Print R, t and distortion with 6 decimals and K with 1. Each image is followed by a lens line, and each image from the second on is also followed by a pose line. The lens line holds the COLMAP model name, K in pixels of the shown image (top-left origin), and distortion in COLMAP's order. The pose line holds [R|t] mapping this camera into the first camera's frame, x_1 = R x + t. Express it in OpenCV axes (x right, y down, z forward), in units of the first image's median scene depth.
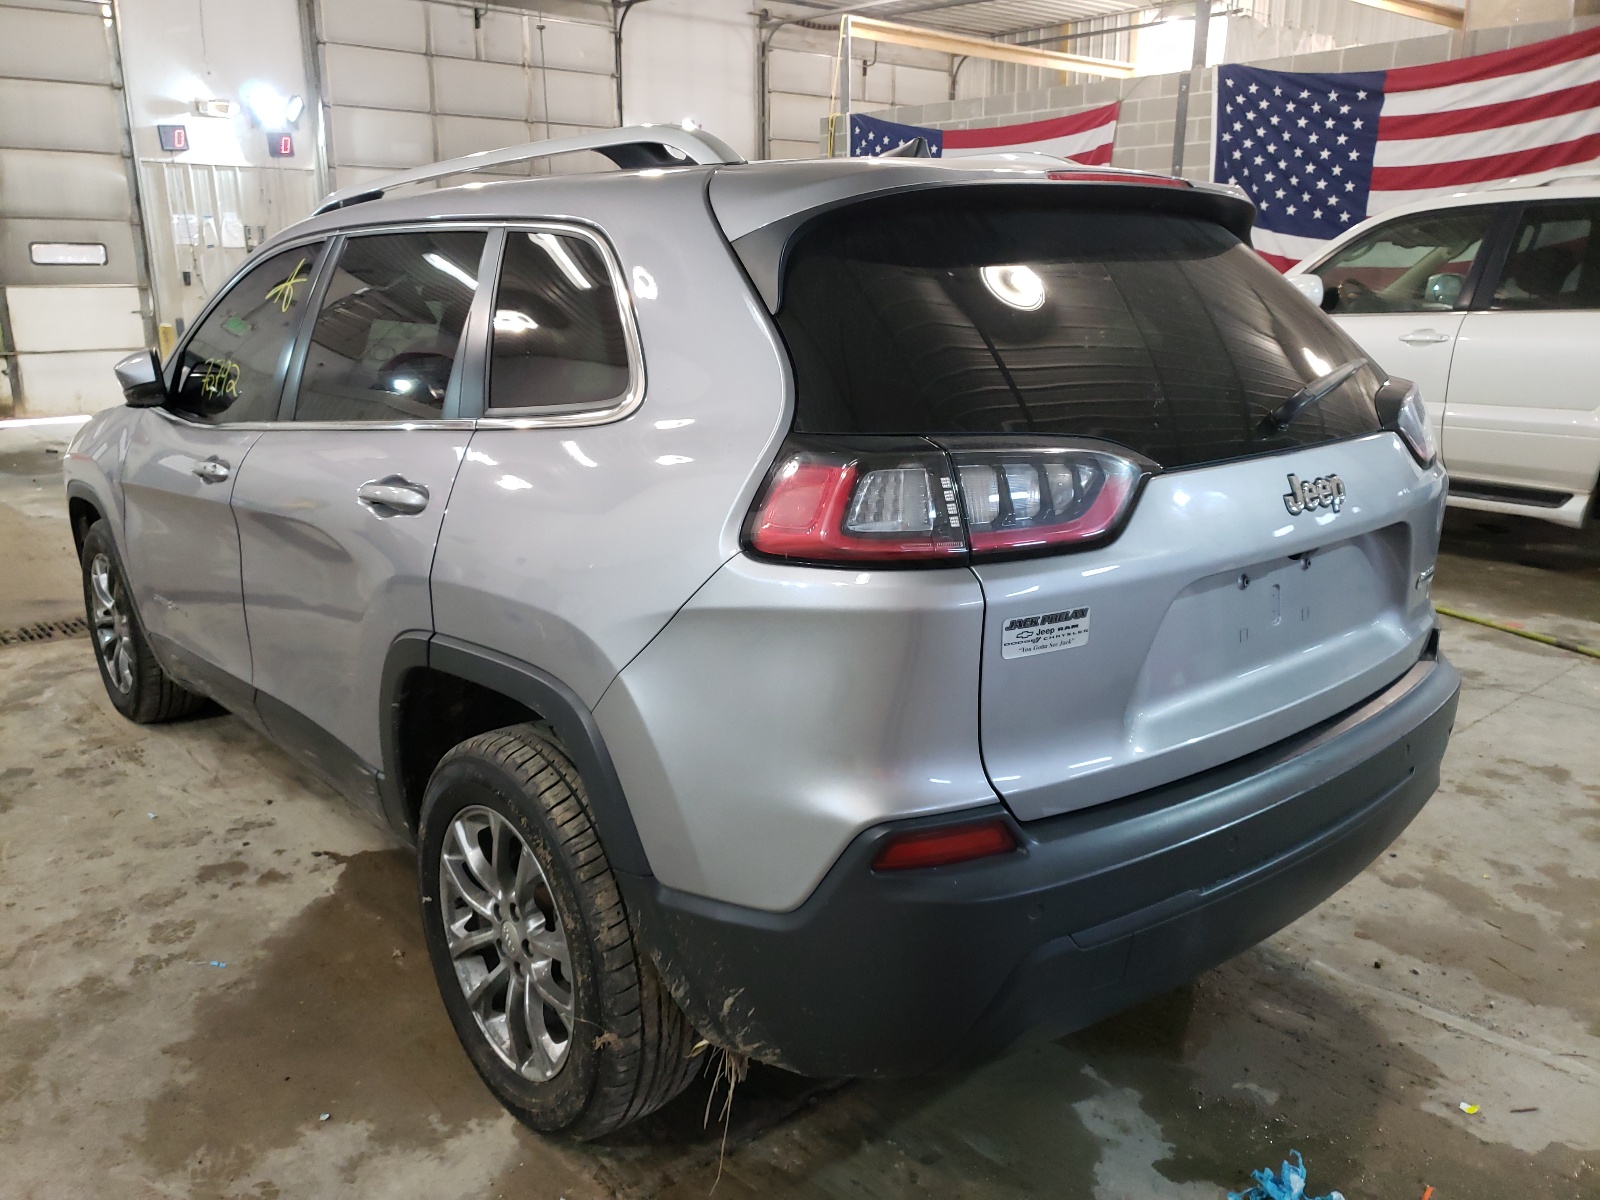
lens RADIAL K [[1260.3, 0, 800.0], [0, 1260.3, 600.0], [0, 0, 1]] dist [-0.011606, 0.036965]
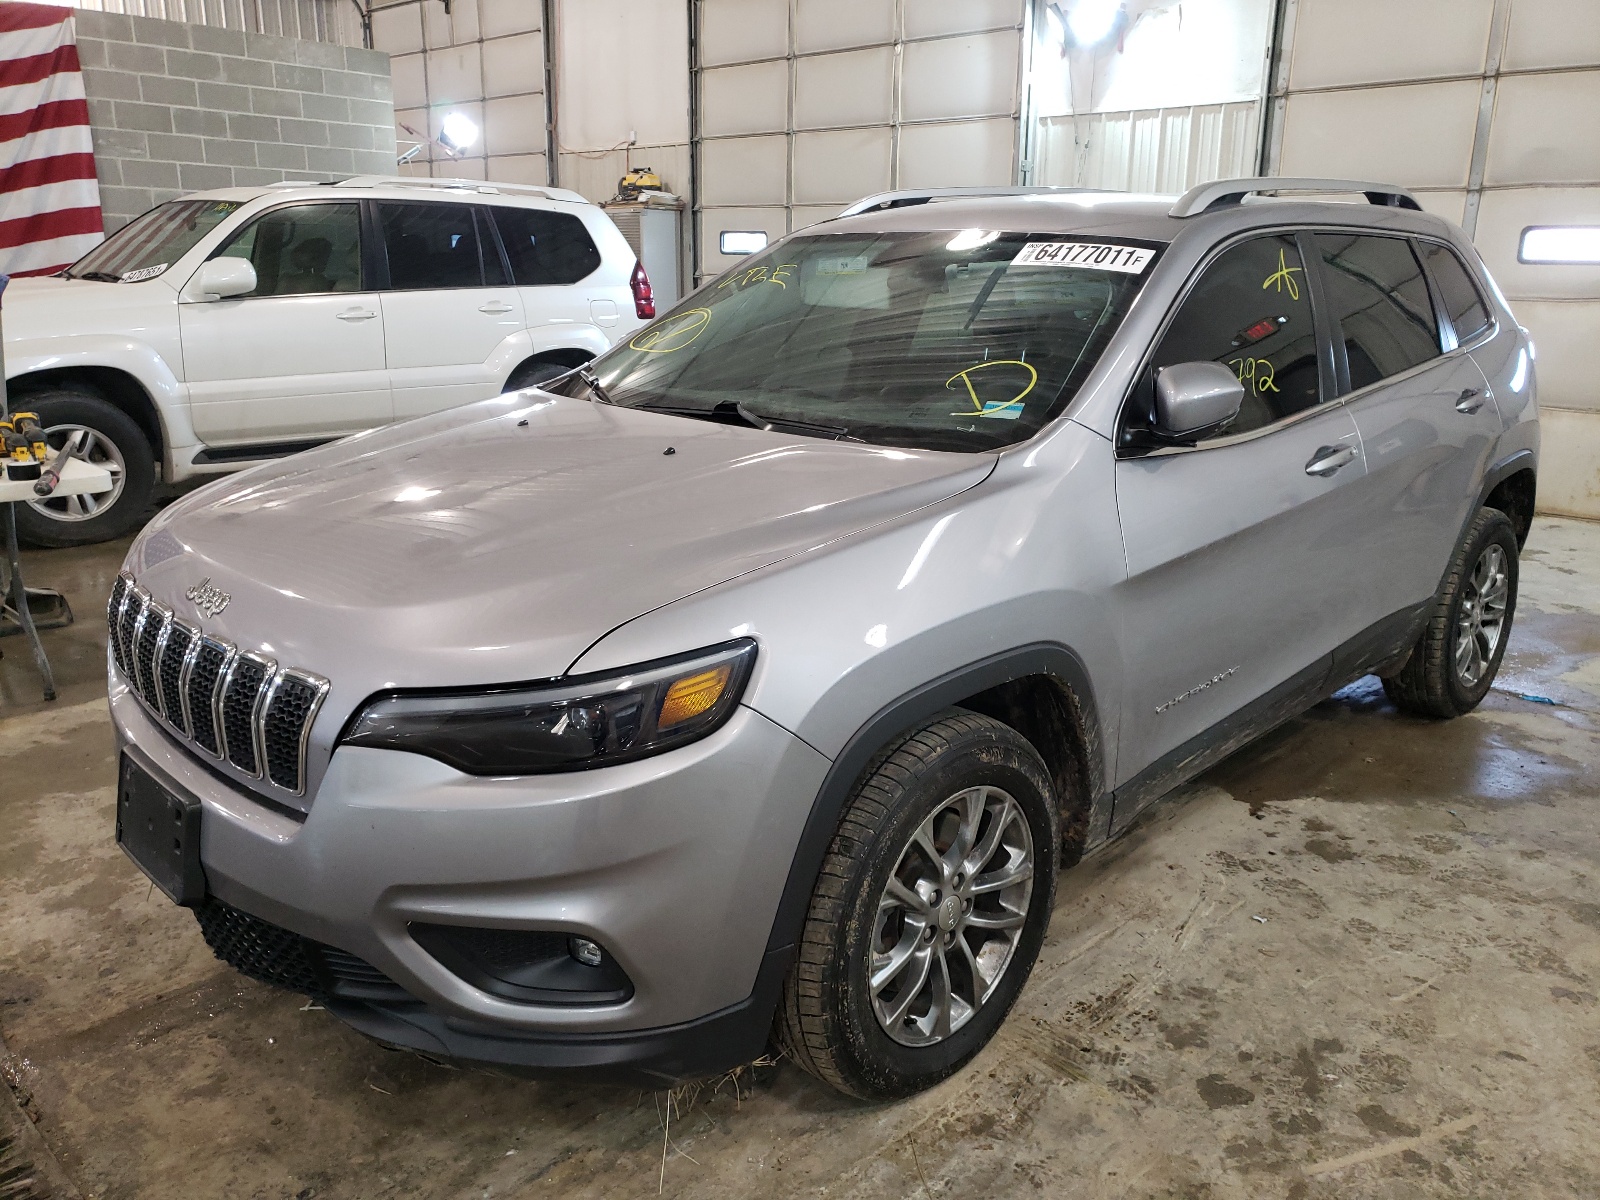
lens RADIAL K [[1260.3, 0, 800.0], [0, 1260.3, 600.0], [0, 0, 1]] dist [-0.011606, 0.036965]
pose [[-0.080129, -0.254988, 0.963618, -1.312747], [0.250465, 0.930560, 0.267067, -0.340100], [-0.964804, 0.262753, -0.010699, 1.331126]]
